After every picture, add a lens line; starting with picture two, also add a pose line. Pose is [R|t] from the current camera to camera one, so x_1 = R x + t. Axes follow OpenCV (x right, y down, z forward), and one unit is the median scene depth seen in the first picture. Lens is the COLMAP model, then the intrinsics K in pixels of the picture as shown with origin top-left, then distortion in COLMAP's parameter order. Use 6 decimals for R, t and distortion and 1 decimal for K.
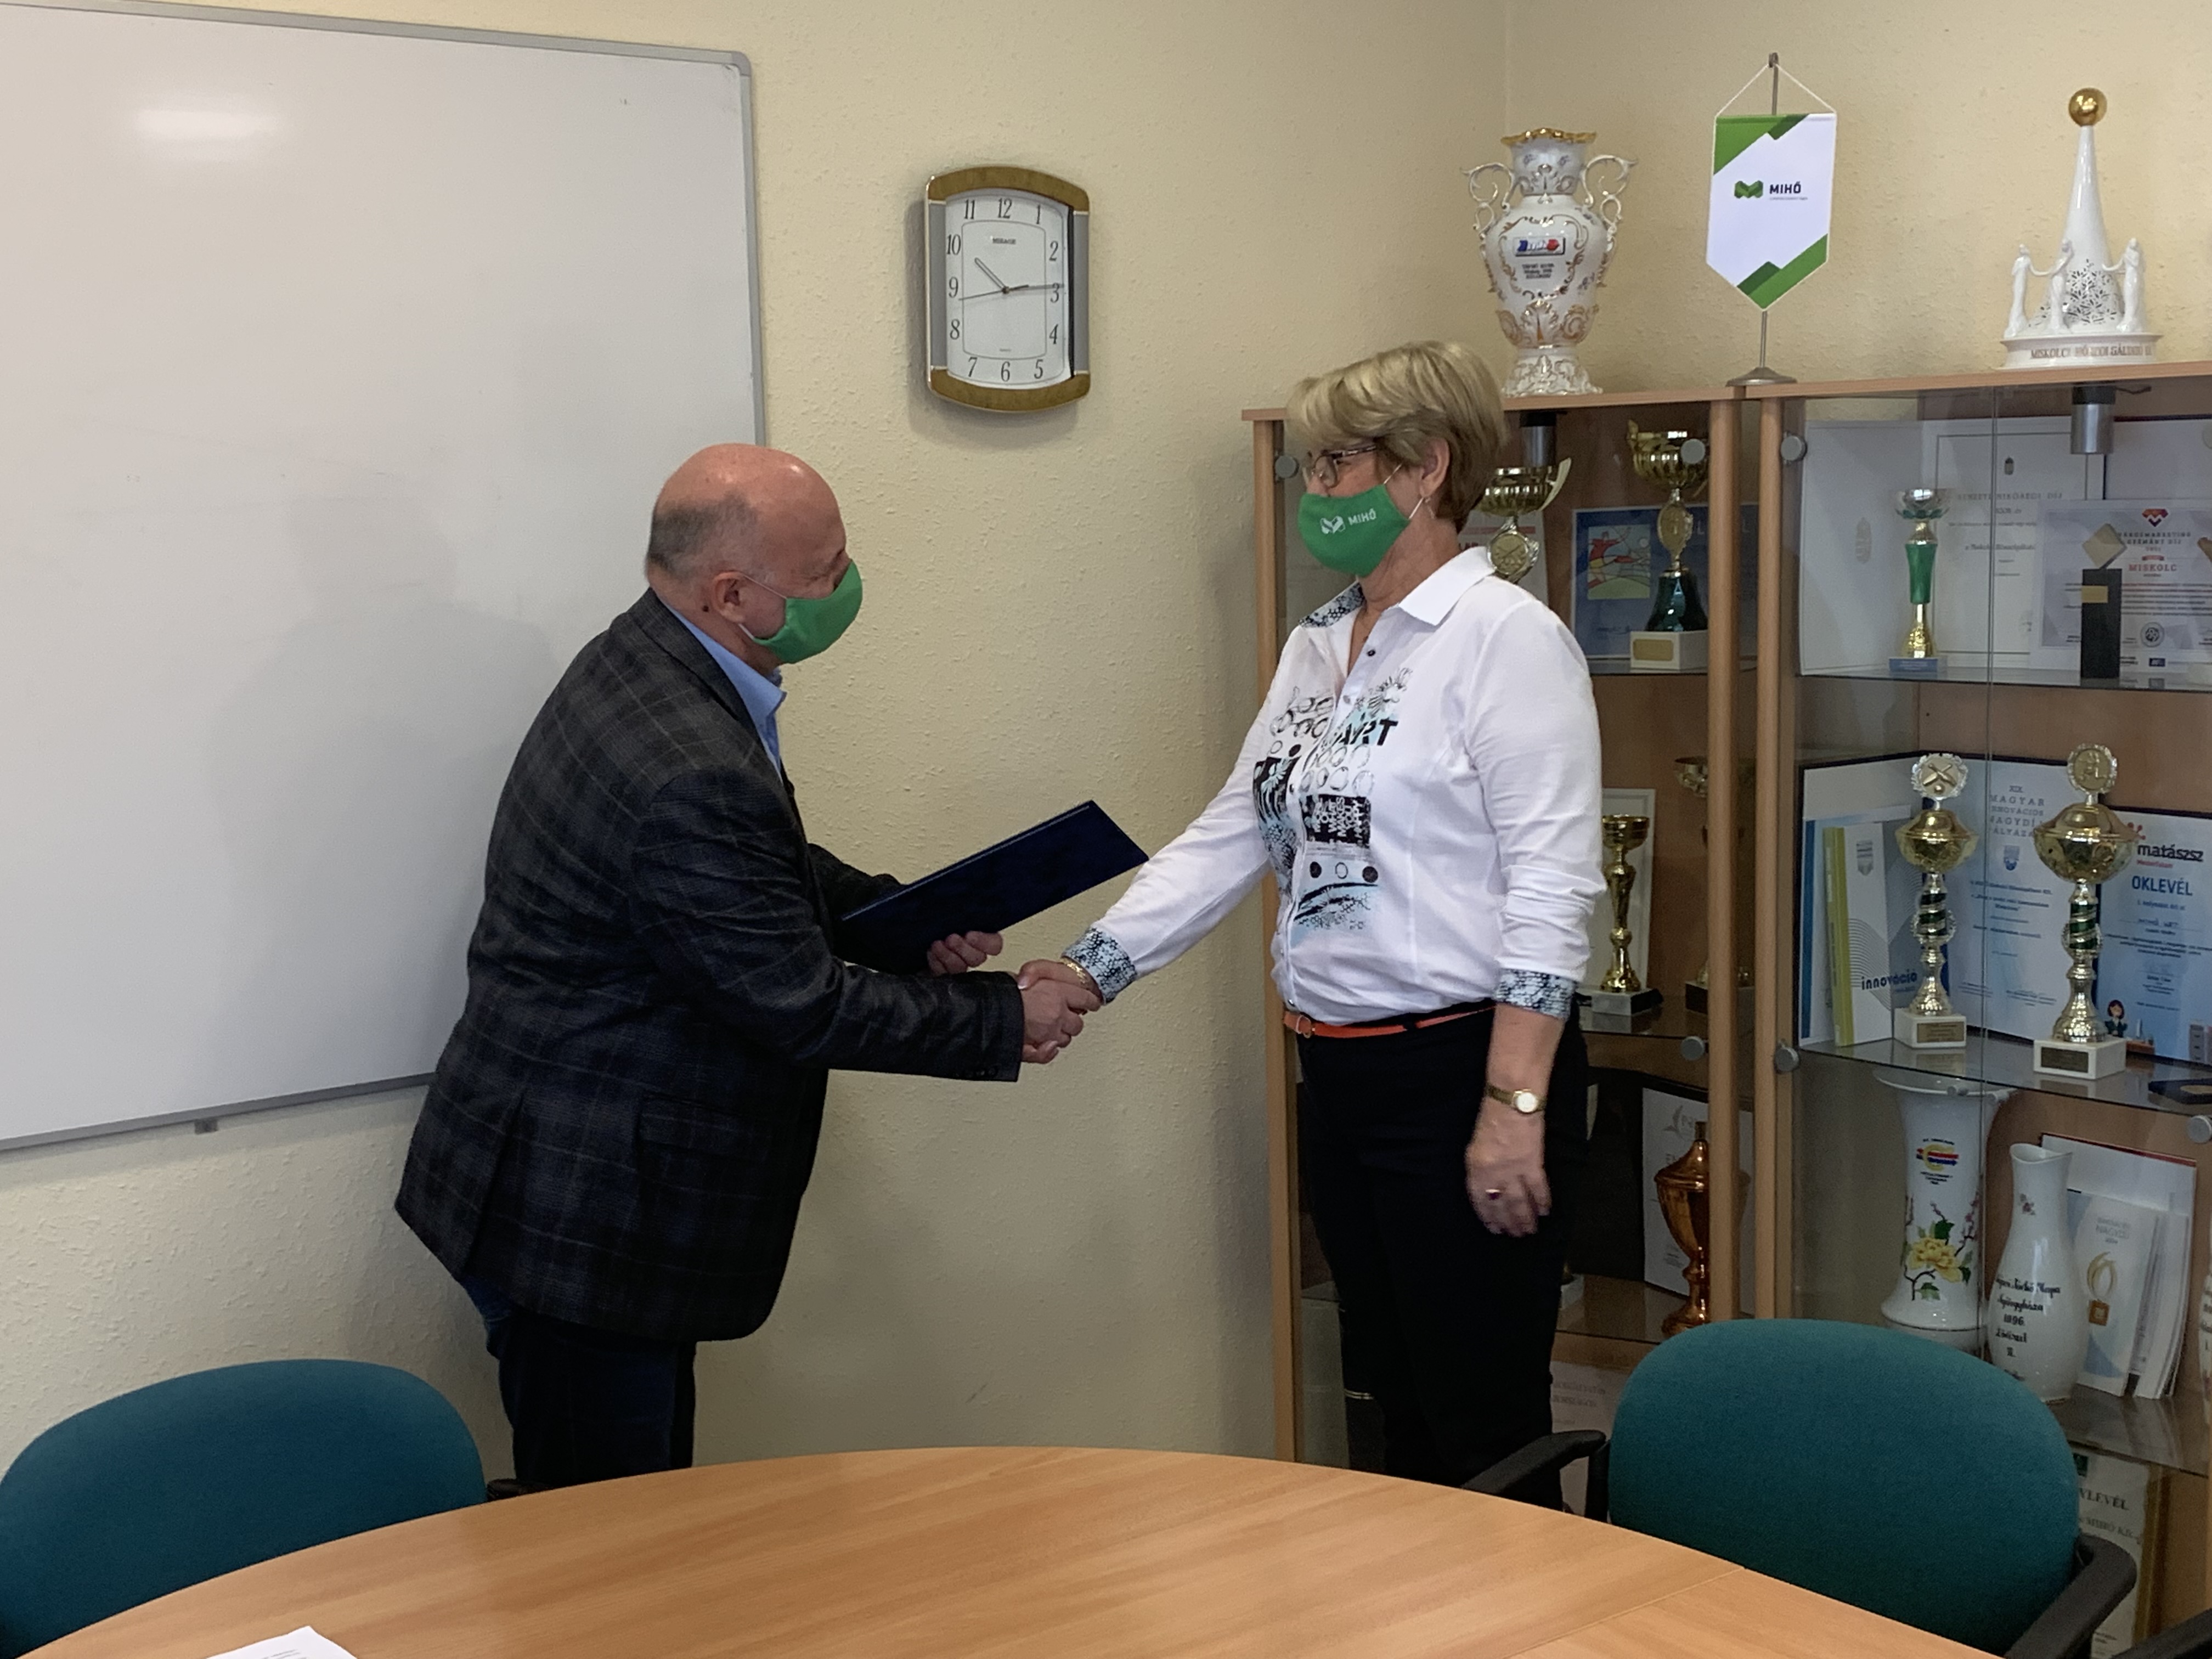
lens RADIAL K [[2834.5, 0, 1069.5], [0, 2834.5, 852.9], [0, 0, 1]] dist [0.215525, -0.696853]
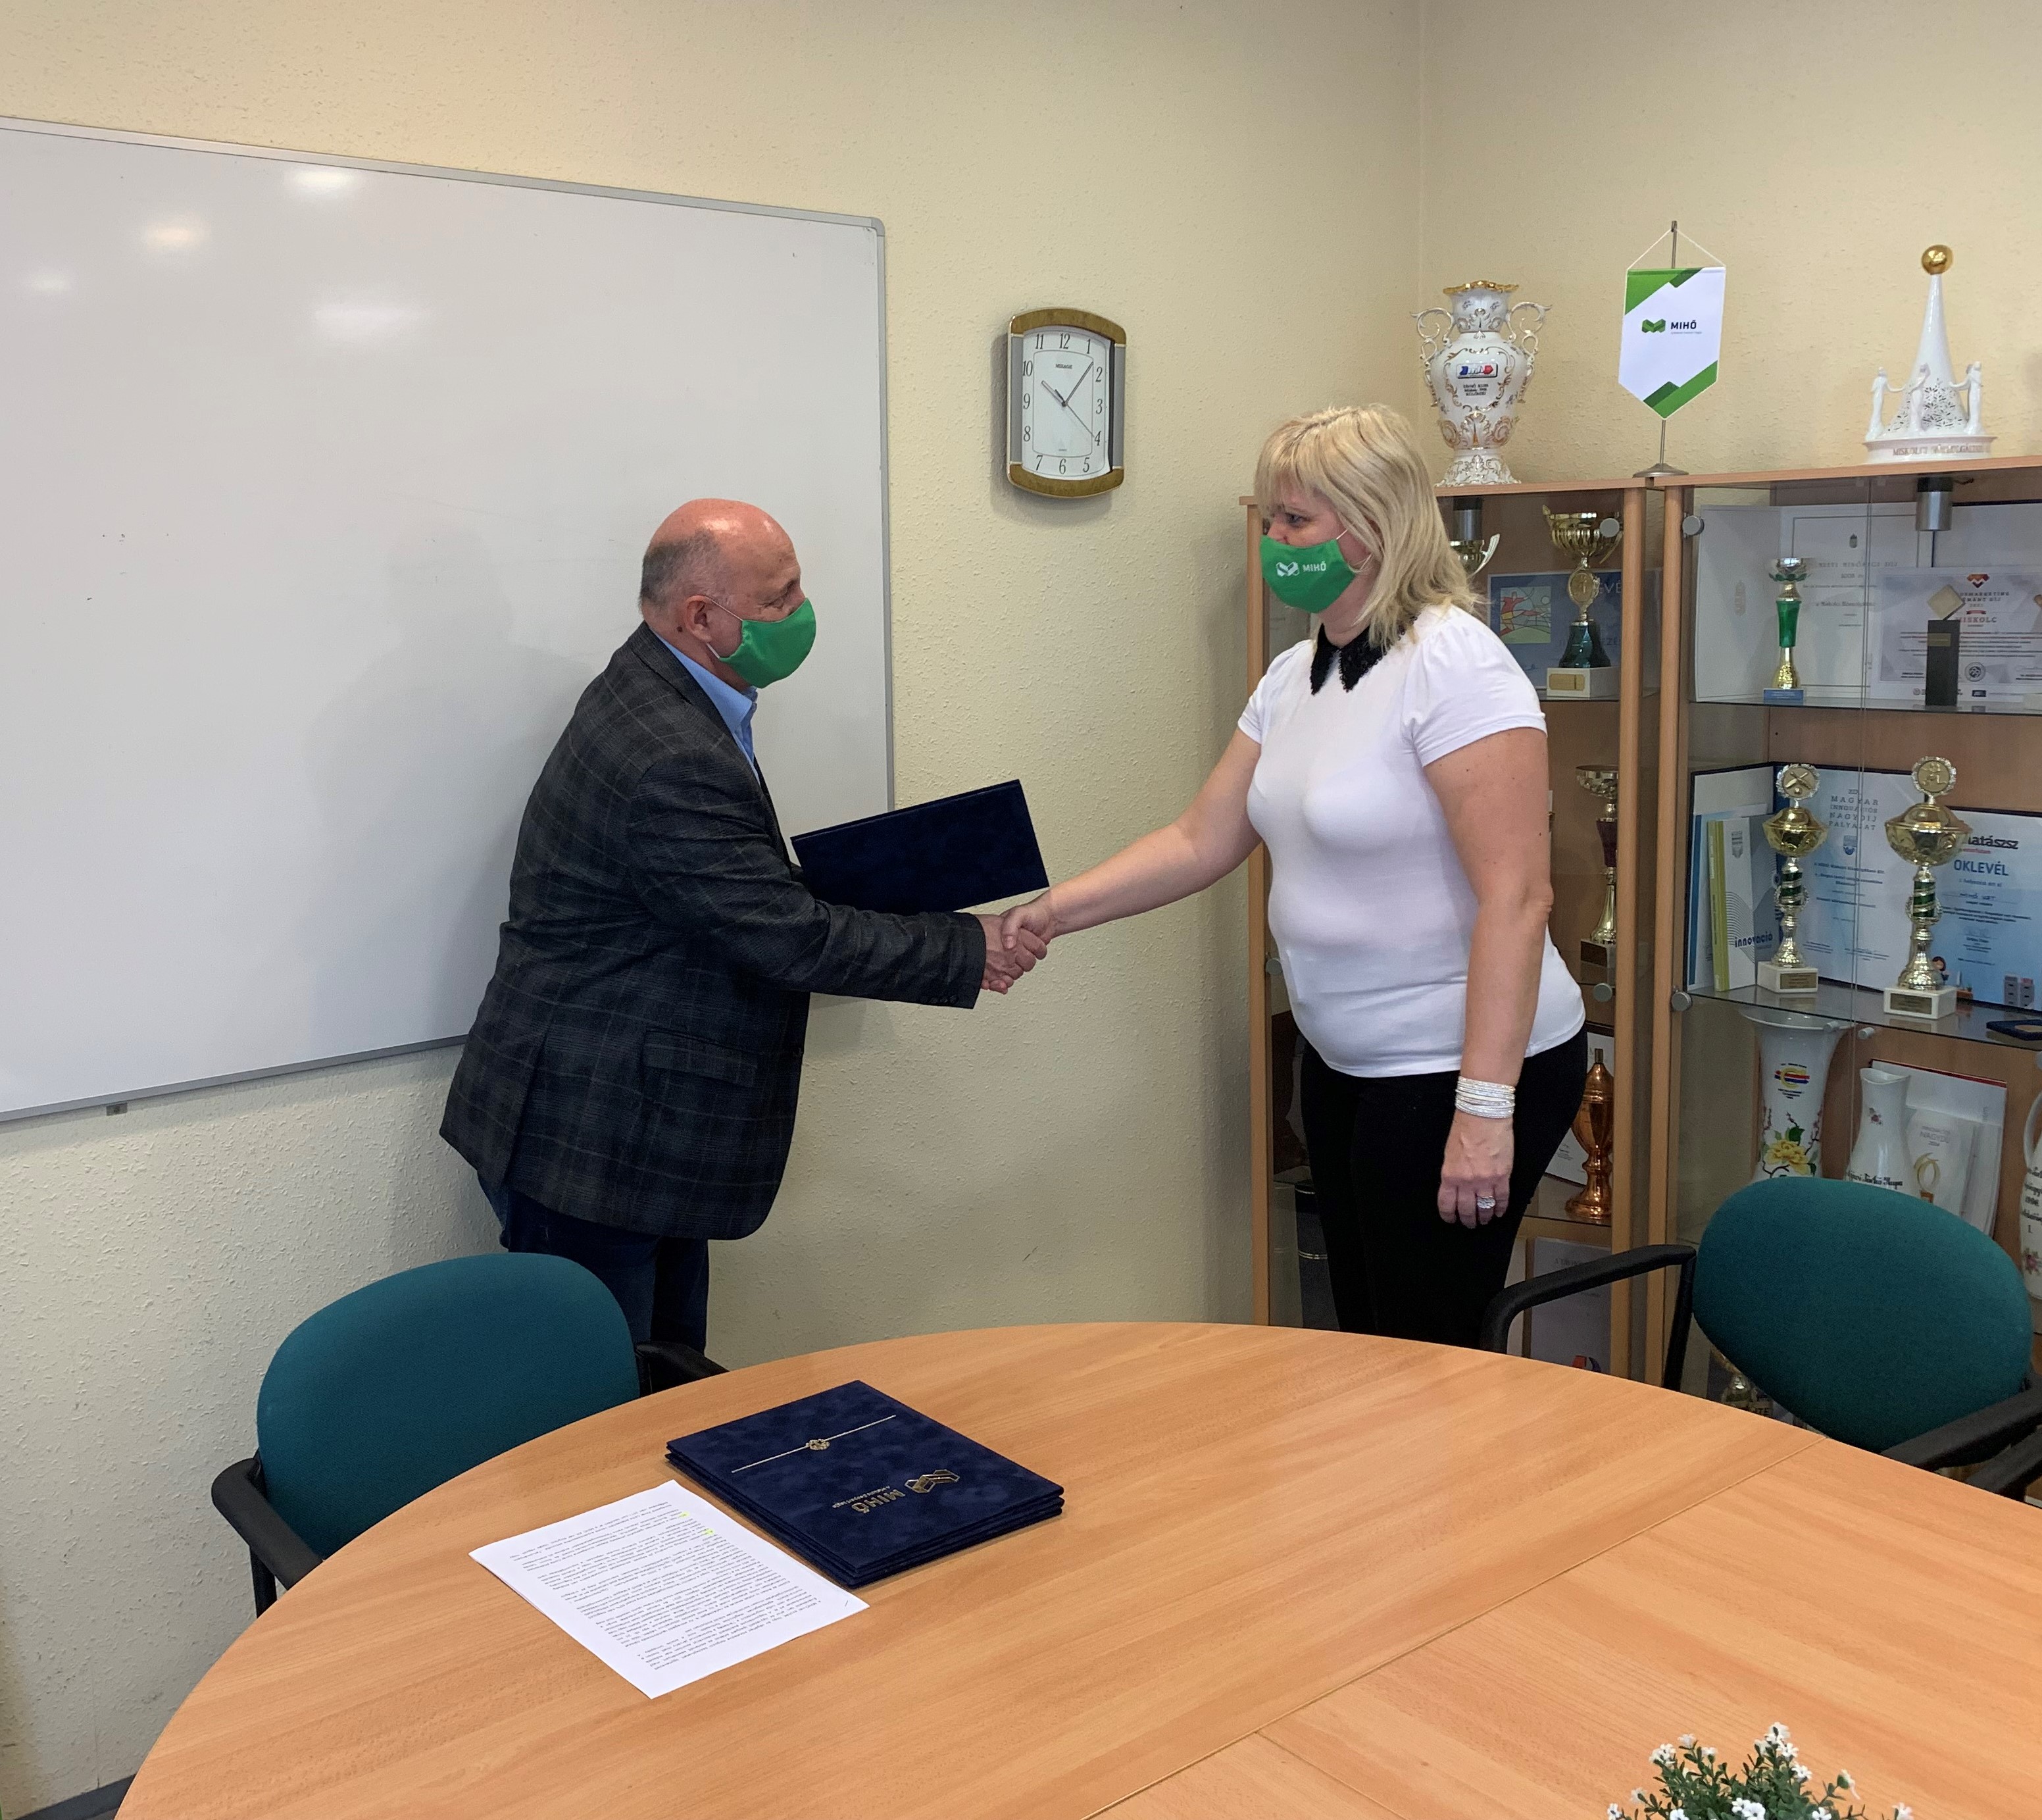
lens RADIAL K [[1997.2, 0, 883.5], [0, 1997.2, 811.3], [0, 0, 1]] dist [0.000930, -0.001210]
pose [[0.999892, 0.005300, -0.013730, -0.093465], [-0.005471, 0.999908, -0.012444, 0.000060], [0.013663, 0.012518, 0.999828, 0.099951]]
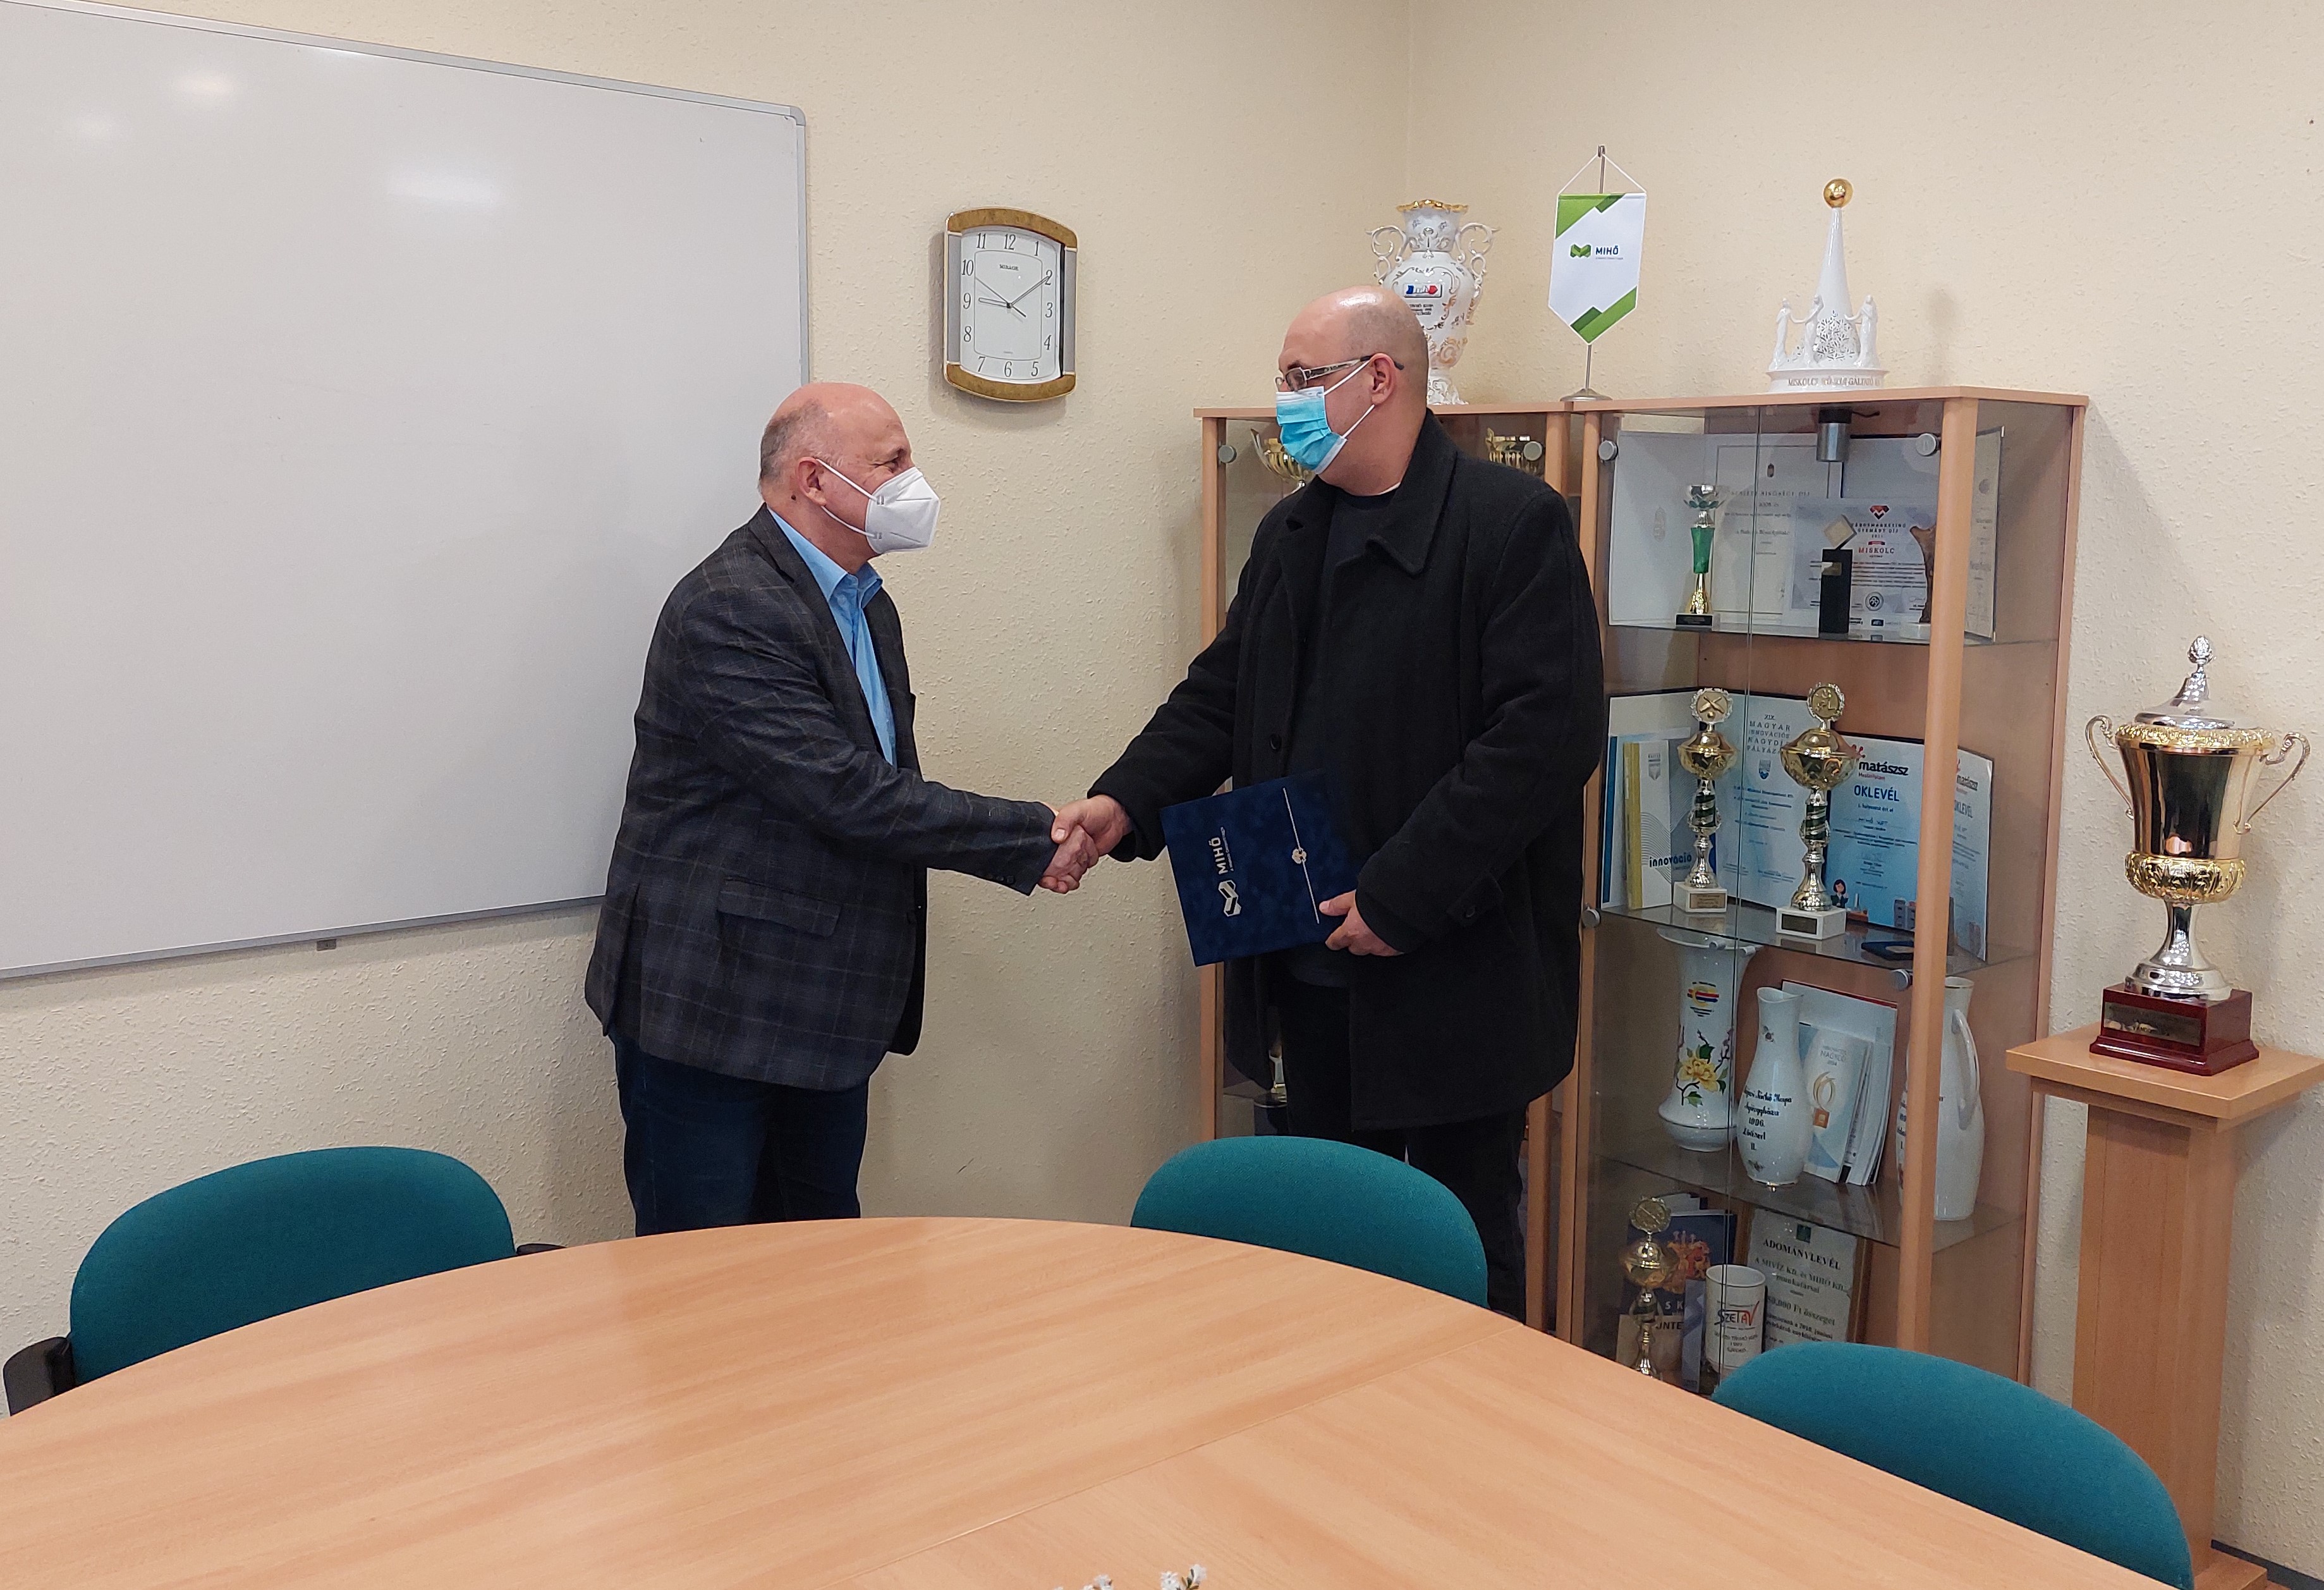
lens RADIAL K [[2050.2, 0, 1233.9], [0, 2050.2, 761.9], [0, 0, 1]] dist [0.108507, -0.192977]
pose [[0.998137, 0.026879, 0.054777, 0.033802], [-0.026809, 0.999639, -0.002009, 0.006669], [-0.054811, 0.000536, 0.998497, 0.072742]]
